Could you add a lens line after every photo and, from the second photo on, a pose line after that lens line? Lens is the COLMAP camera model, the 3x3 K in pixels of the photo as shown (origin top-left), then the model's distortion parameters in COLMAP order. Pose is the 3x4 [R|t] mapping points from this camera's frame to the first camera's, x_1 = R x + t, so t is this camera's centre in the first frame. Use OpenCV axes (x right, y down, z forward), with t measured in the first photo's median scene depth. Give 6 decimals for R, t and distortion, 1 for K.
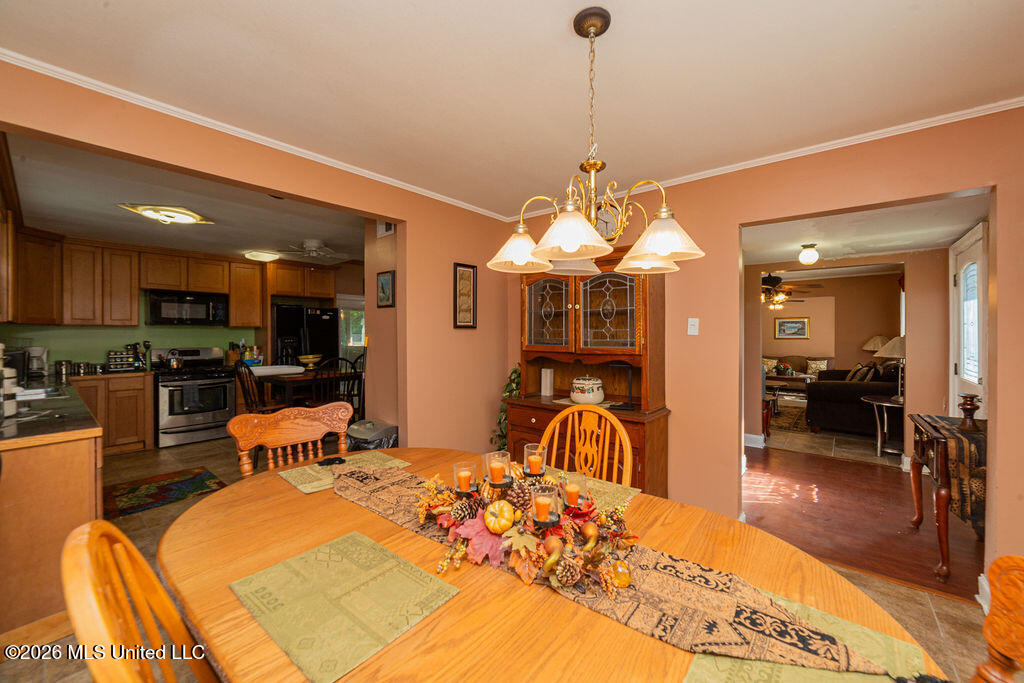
lens RADIAL K [[396.5, 0, 515.0], [0, 396.5, 334.1], [0, 0, 1]] dist [0.002450, 0.000180]
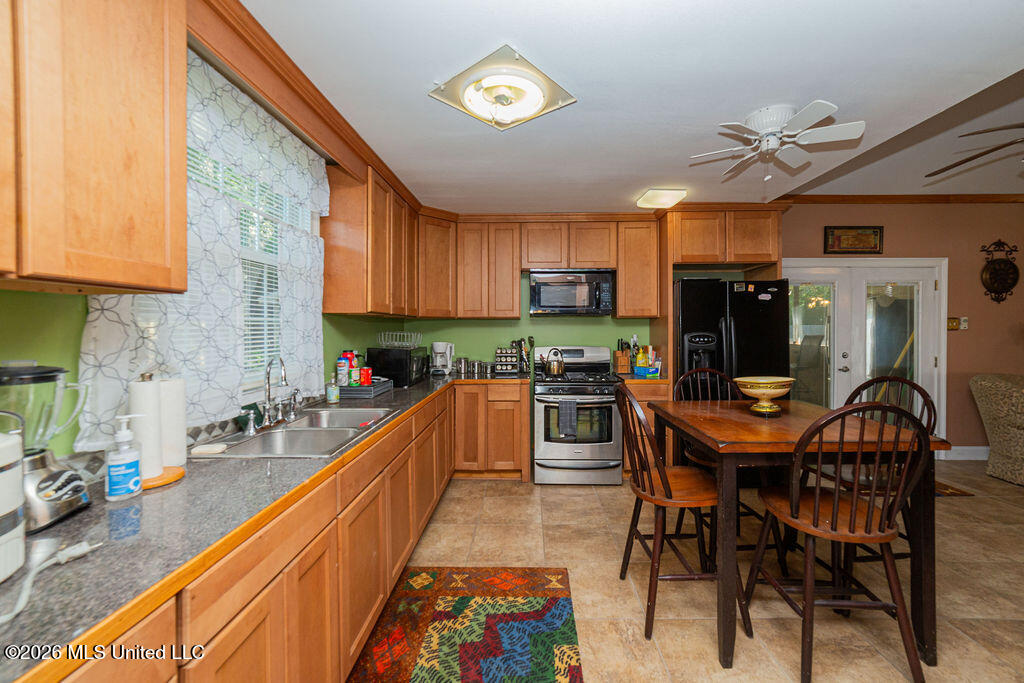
lens RADIAL K [[409.3, 0, 518.2], [0, 409.3, 331.8], [0, 0, 1]] dist [-0.004002, 0.000277]
pose [[0.626501, 0.008575, -0.779373, -0.304002], [0.001329, 0.999926, 0.012070, -0.002418], [0.779419, -0.008597, 0.626443, 0.466488]]
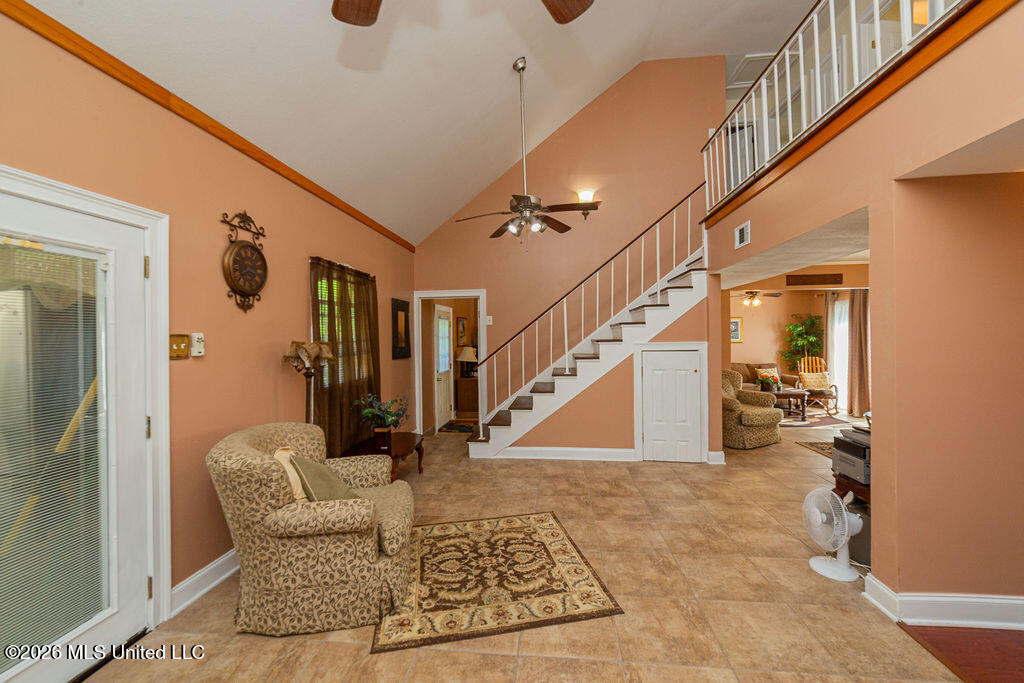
lens RADIAL K [[409.3, 0, 503.4], [0, 409.3, 333.2], [0, 0, 1]] dist [-0.004002, 0.000277]
pose [[0.851520, -0.006499, 0.524282, -0.331063], [0.009040, 0.999957, -0.002286, -0.016887], [-0.524244, 0.006686, 0.851542, 1.130366]]
